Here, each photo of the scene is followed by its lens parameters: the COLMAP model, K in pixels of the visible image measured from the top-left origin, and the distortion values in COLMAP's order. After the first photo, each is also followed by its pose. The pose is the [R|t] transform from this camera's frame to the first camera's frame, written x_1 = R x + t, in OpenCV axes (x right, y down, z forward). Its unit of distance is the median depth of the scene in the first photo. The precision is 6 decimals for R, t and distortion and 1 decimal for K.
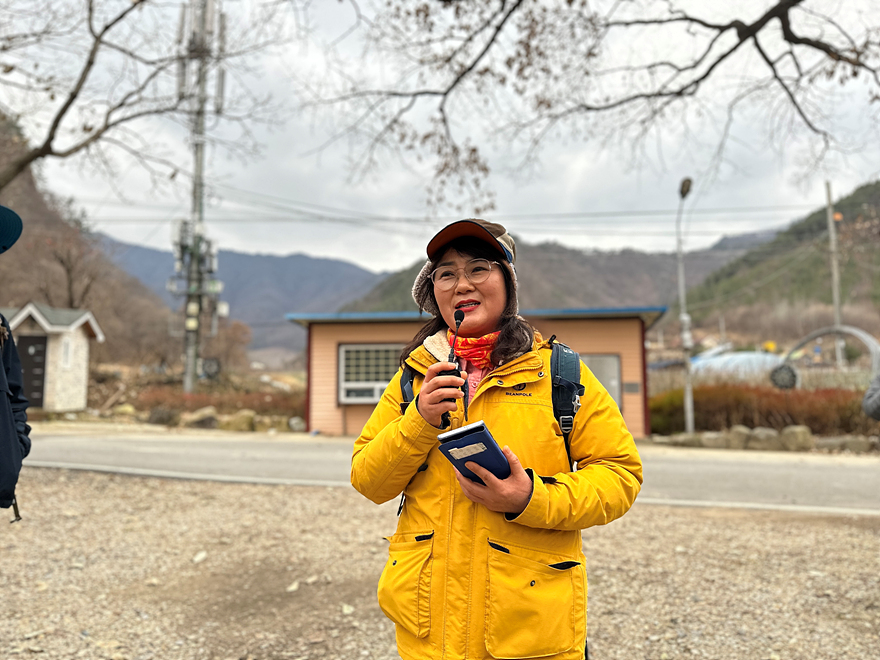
lens RADIAL K [[618.9, 0, 440.0], [0, 618.9, 330.0], [0, 0, 1]] dist [0.049944, -0.053581]
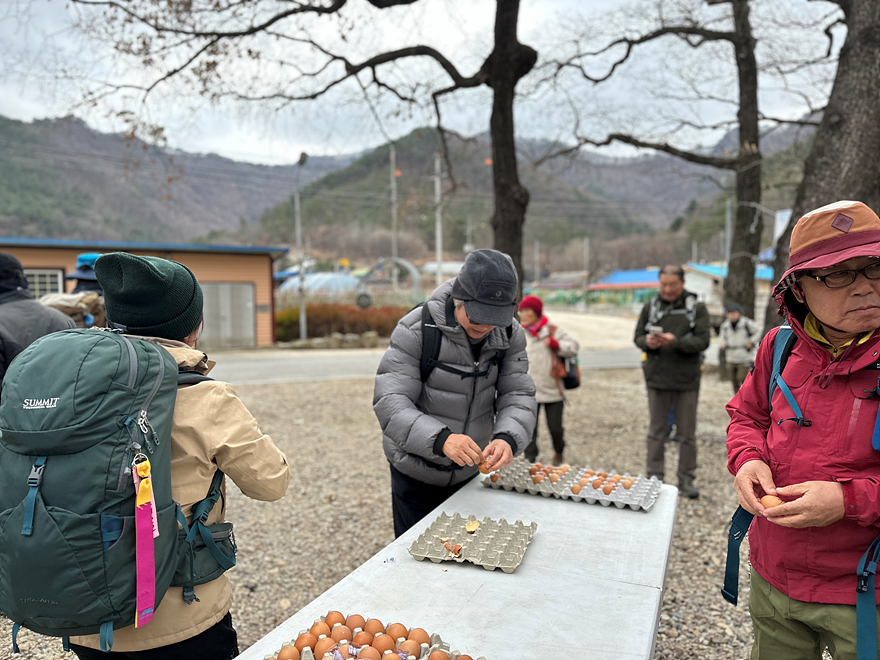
lens RADIAL K [[618.9, 0, 440.0], [0, 618.9, 330.0], [0, 0, 1]] dist [0.049944, -0.053581]
pose [[0.801142, -0.032711, 0.597580, -0.185990], [-0.054025, 0.990476, 0.126646, -0.049976], [-0.596031, -0.133746, 0.791744, -0.287136]]
